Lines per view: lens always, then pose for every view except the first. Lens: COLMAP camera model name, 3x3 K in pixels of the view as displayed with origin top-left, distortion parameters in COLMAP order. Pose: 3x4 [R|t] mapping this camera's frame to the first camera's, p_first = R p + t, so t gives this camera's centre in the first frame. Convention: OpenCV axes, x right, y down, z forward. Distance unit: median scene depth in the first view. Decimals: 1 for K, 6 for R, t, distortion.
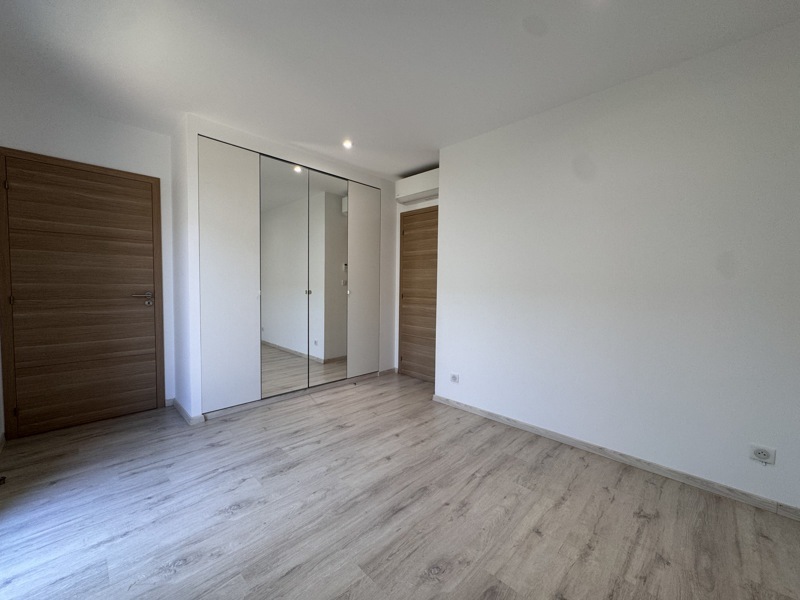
lens RADIAL K [[318.5, 0, 399.7], [0, 318.5, 299.5], [0, 0, 1]] dist [-0.002122, -0.000046]
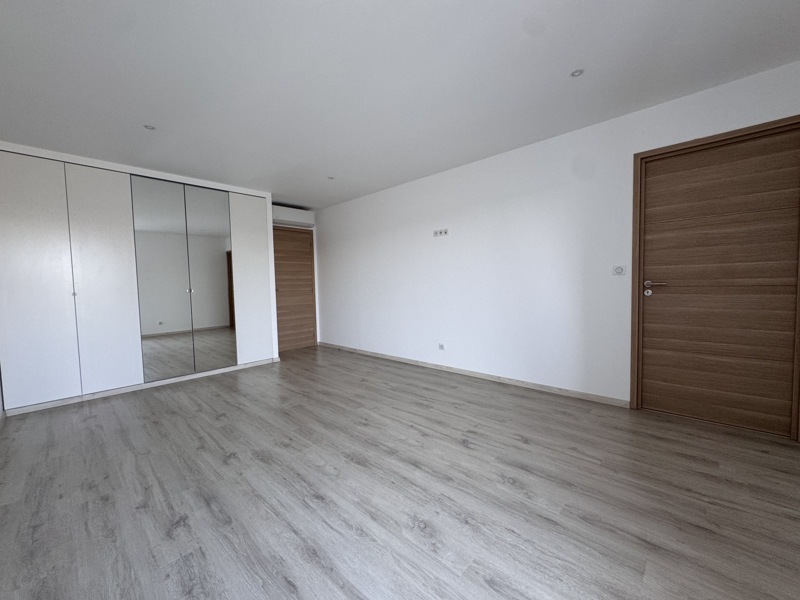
lens RADIAL K [[318.5, 0, 399.7], [0, 318.5, 299.6], [0, 0, 1]] dist [-0.002122, -0.000046]
pose [[0.031195, 0.031208, -0.999026, 1.747019], [-0.042308, 0.998658, 0.029876, -0.023232], [0.998617, 0.041335, 0.032474, 1.634506]]
